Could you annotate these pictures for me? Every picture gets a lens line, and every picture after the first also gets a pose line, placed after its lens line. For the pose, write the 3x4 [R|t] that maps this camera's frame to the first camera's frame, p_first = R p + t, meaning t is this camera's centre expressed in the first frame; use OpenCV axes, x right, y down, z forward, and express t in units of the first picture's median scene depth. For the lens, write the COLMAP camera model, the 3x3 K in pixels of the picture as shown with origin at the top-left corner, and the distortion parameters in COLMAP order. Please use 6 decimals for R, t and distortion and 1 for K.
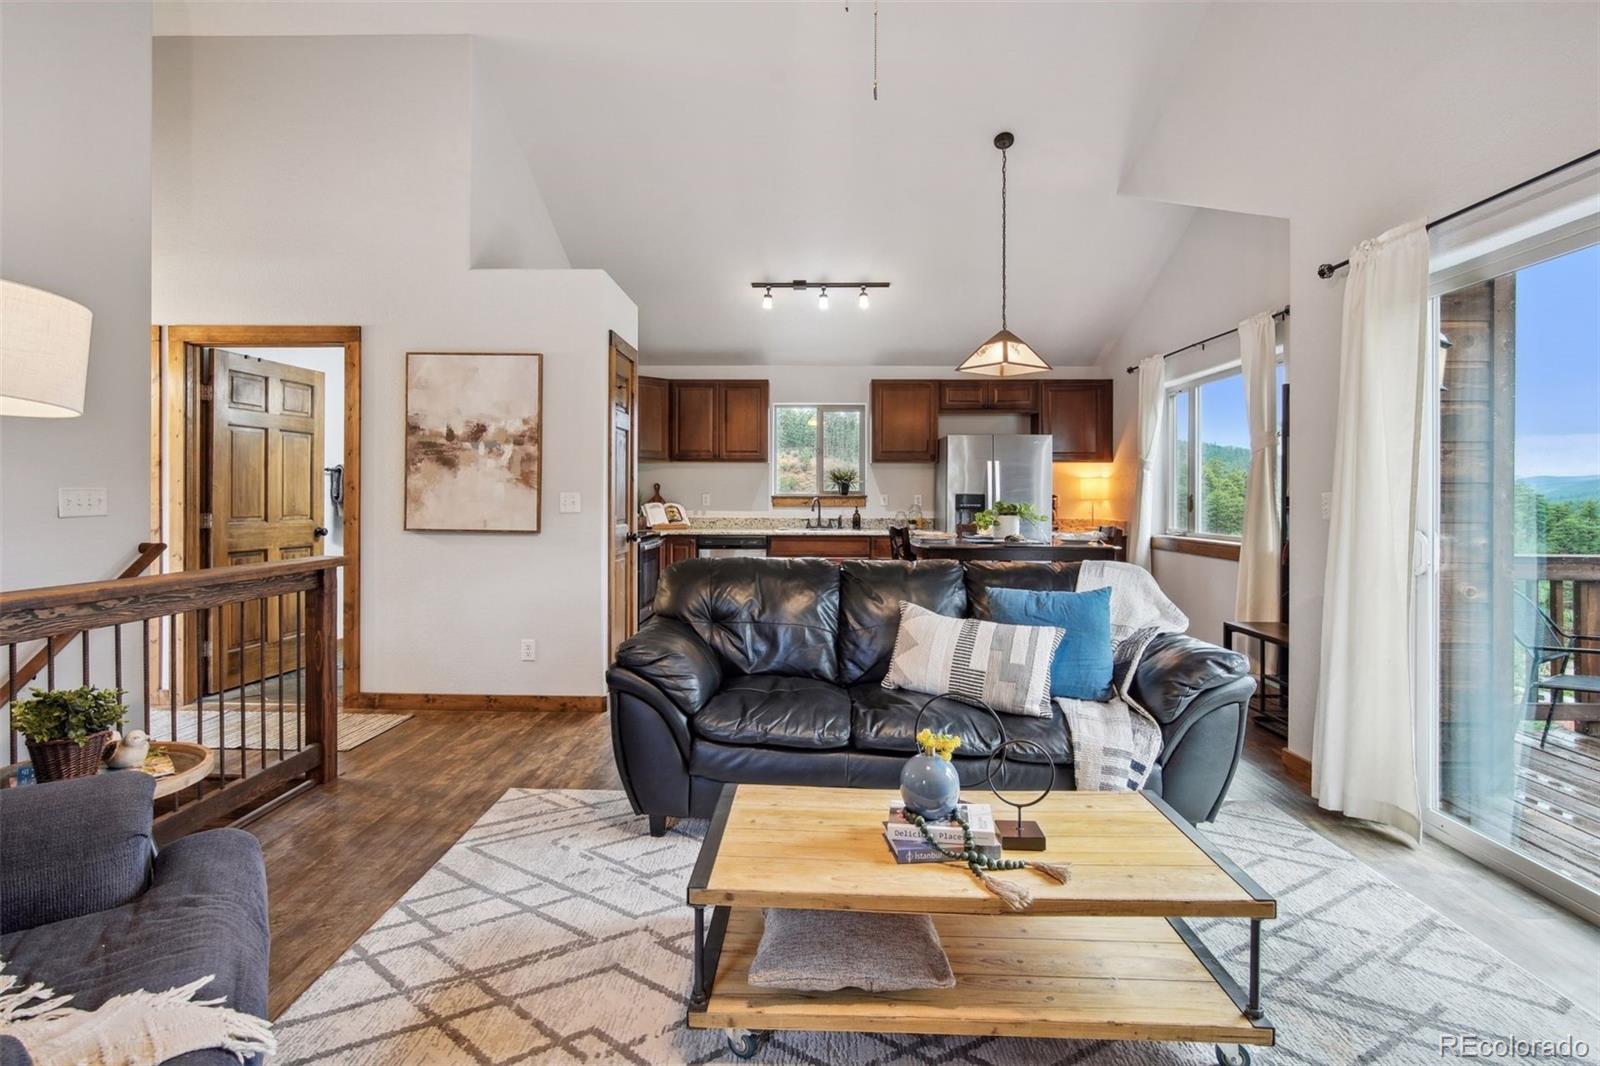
lens RADIAL K [[784.8, 0, 791.5], [0, 784.8, 496.4], [0, 0, 1]] dist [-0.008827, 0.000146]
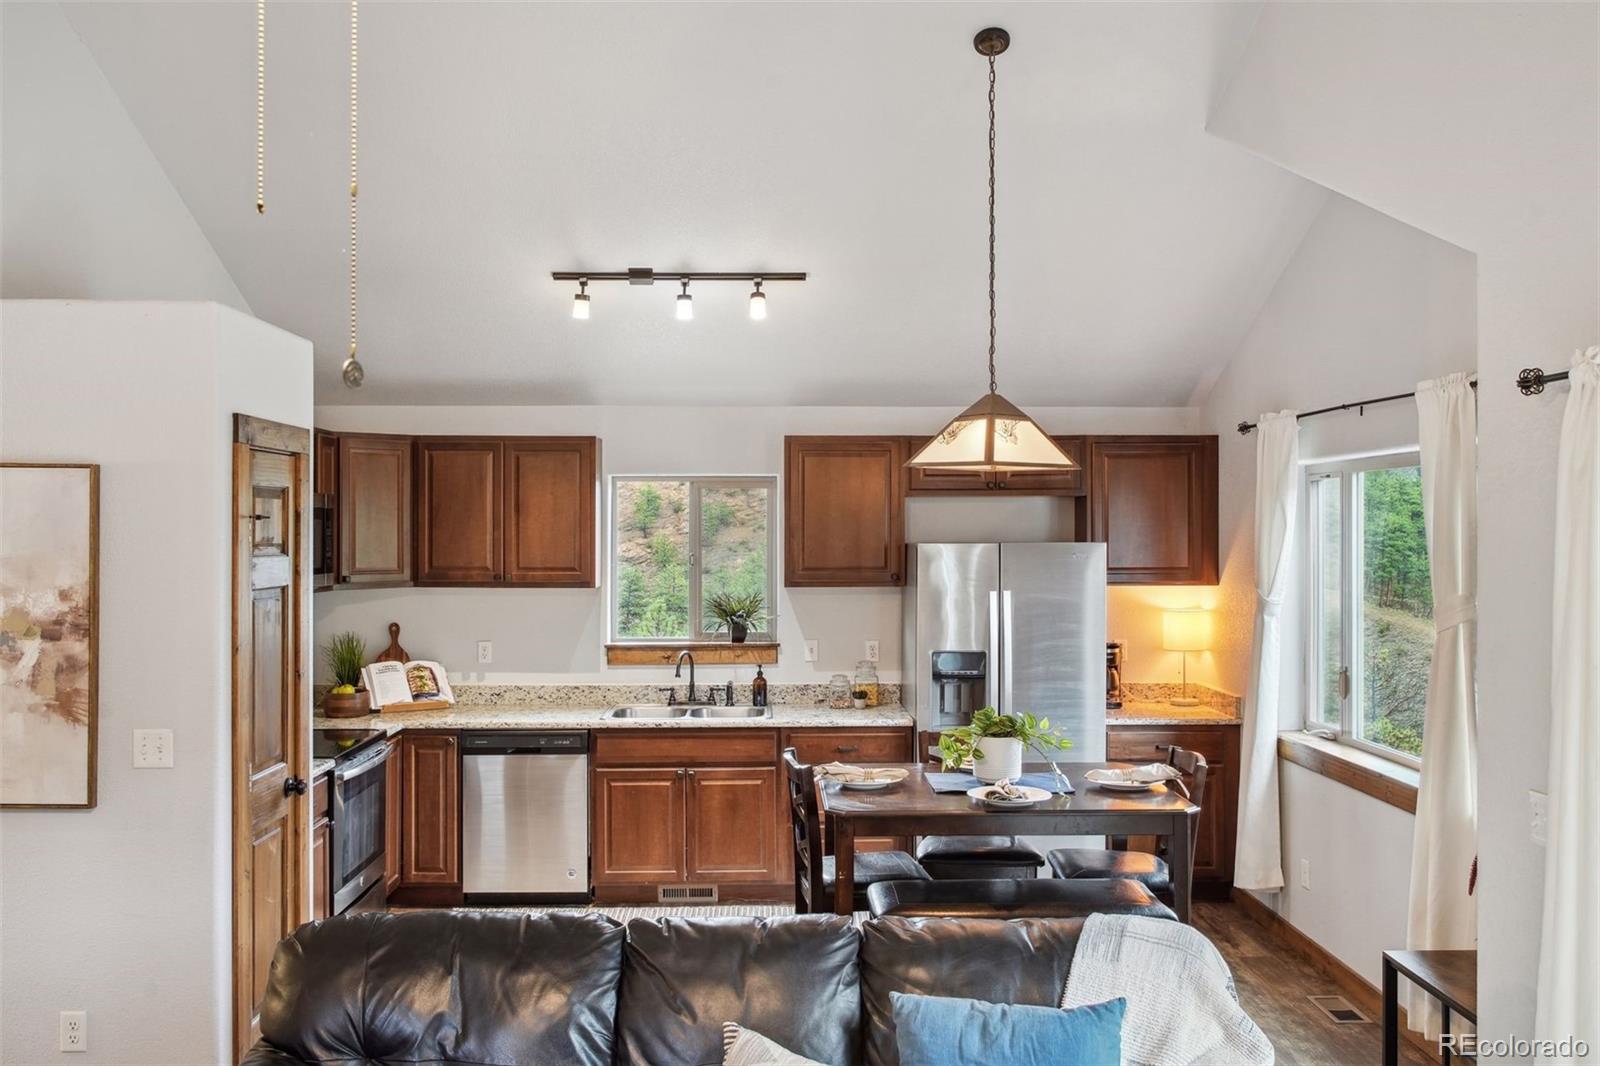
lens RADIAL K [[1372.0, 0, 780.0], [0, 1372.0, 527.7], [0, 0, 1]] dist [-0.008153, 0.001744]
pose [[0.999202, -0.005036, 0.039616, 0.096223], [0.005157, 0.999982, -0.002954, -0.129186], [-0.039600, 0.003156, 0.999211, 0.067110]]
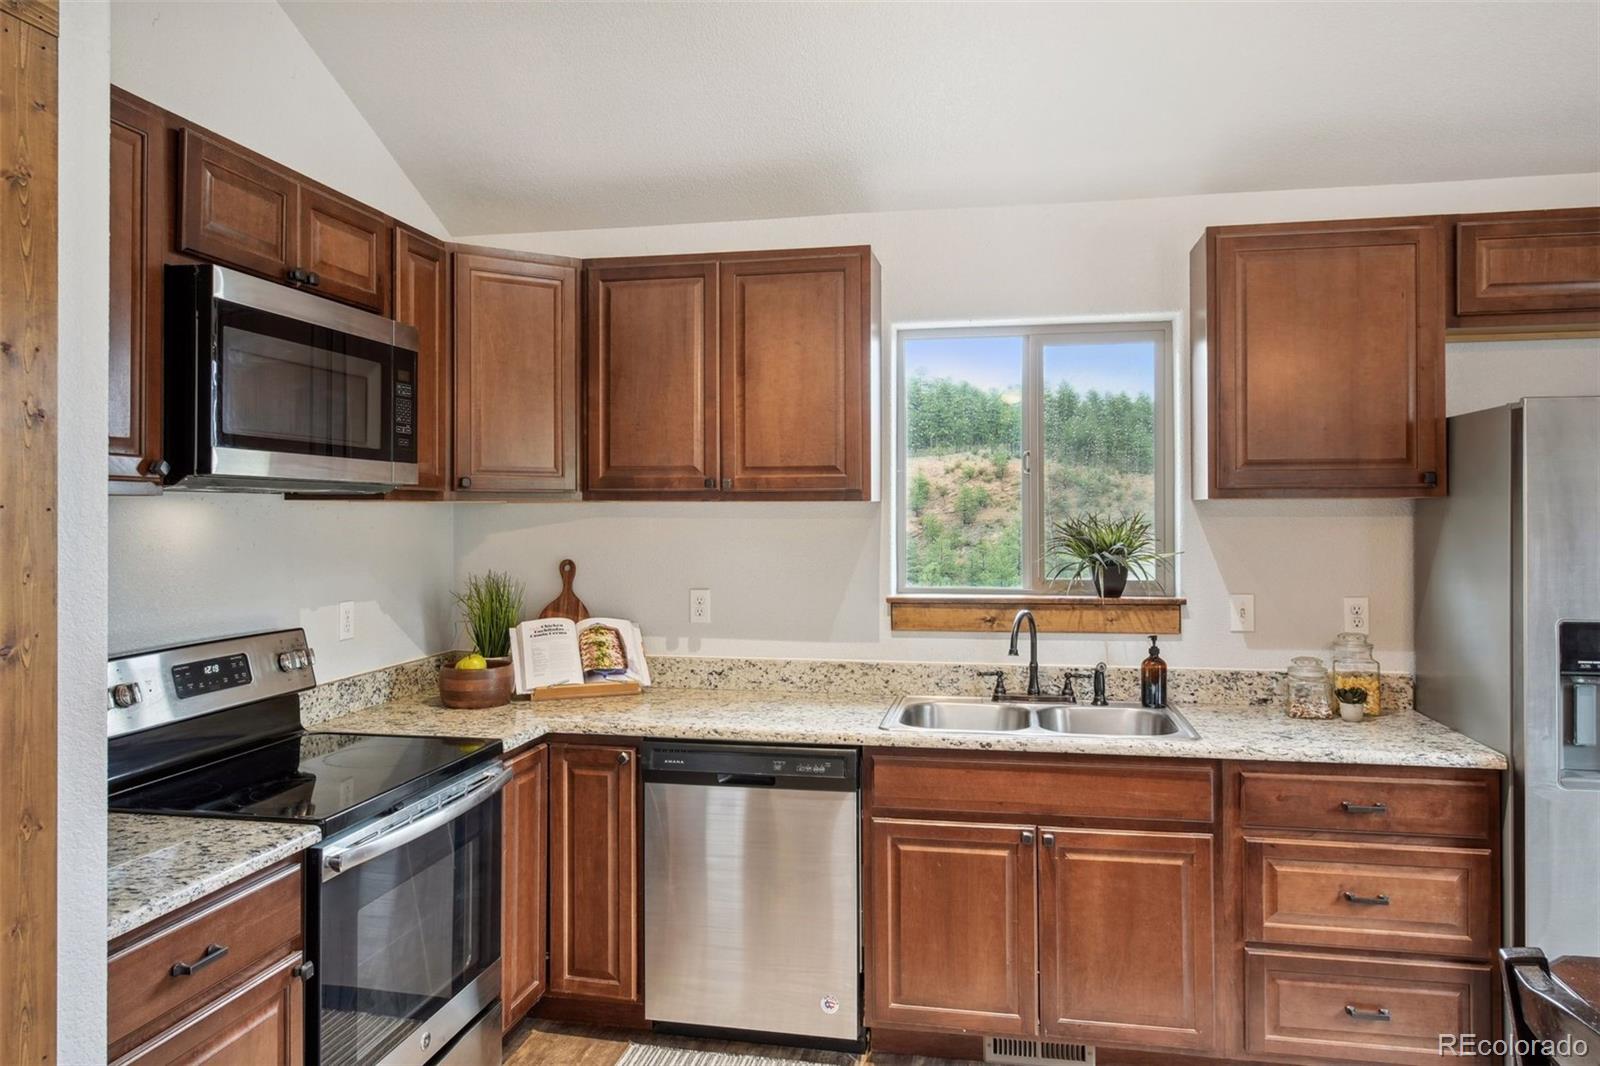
lens RADIAL K [[1095.5, 0, 785.9], [0, 1095.5, 502.8], [0, 0, 1]] dist [0.002148, -0.000422]
pose [[0.984443, -0.008728, -0.175486, 0.023813], [0.006785, 0.999909, -0.011667, -0.059342], [0.175571, 0.010295, 0.984413, 0.866649]]
